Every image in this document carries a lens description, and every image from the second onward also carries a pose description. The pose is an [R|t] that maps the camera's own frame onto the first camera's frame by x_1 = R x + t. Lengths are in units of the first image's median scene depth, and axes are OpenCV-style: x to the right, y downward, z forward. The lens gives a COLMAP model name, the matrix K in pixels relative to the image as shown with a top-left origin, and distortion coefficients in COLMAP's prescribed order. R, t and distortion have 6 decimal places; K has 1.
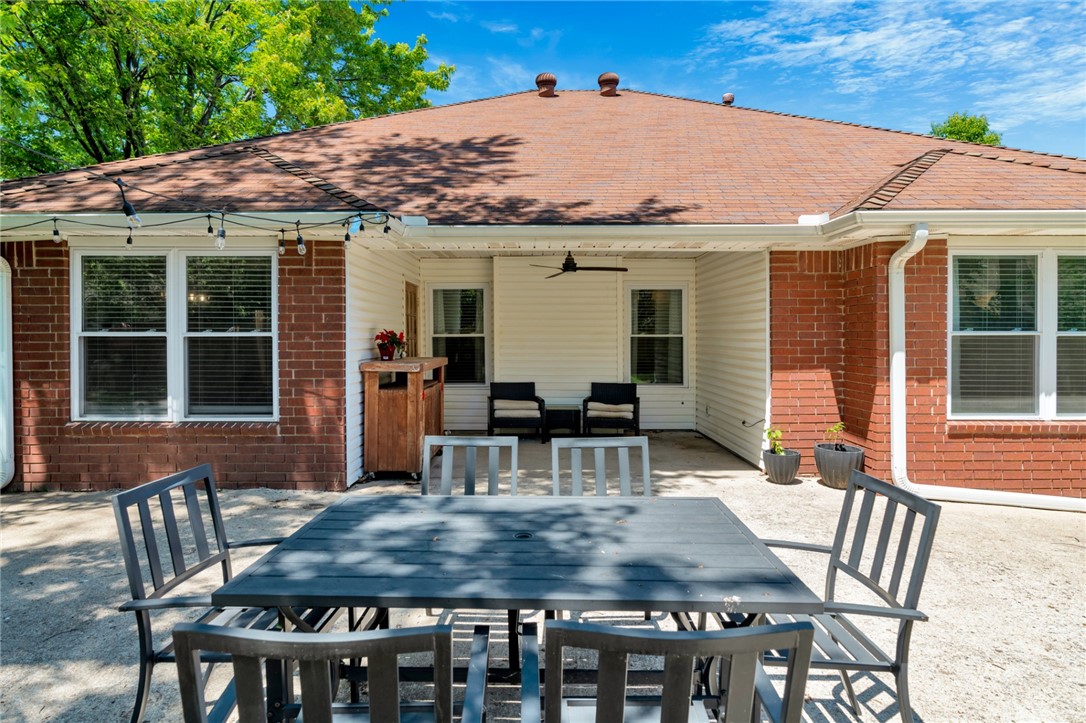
lens RADIAL K [[597.7, 0, 542.9], [0, 597.7, 355.3], [0, 0, 1]] dist [0.004603, 0.000884]
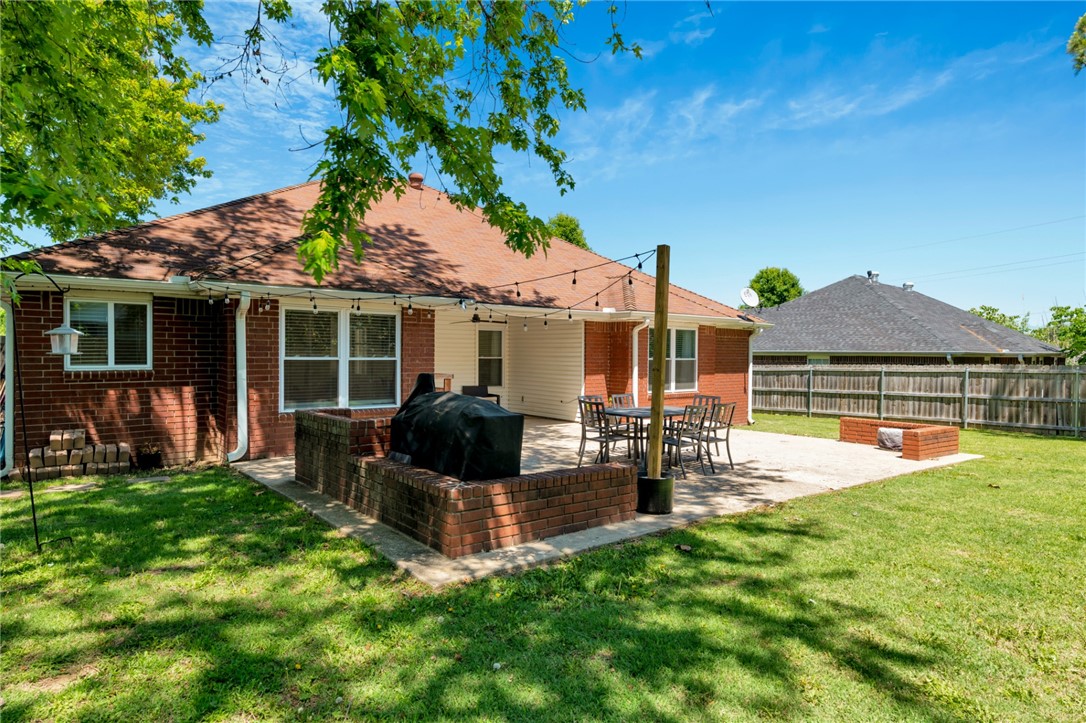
lens RADIAL K [[597.7, 0, 542.9], [0, 597.7, 364.3], [0, 0, 1]] dist [0.004603, 0.000884]
pose [[0.780274, -0.003680, 0.625427, -1.232057], [0.010341, 0.999922, -0.007018, -0.001015], [-0.625352, 0.011944, 0.780251, -0.676961]]
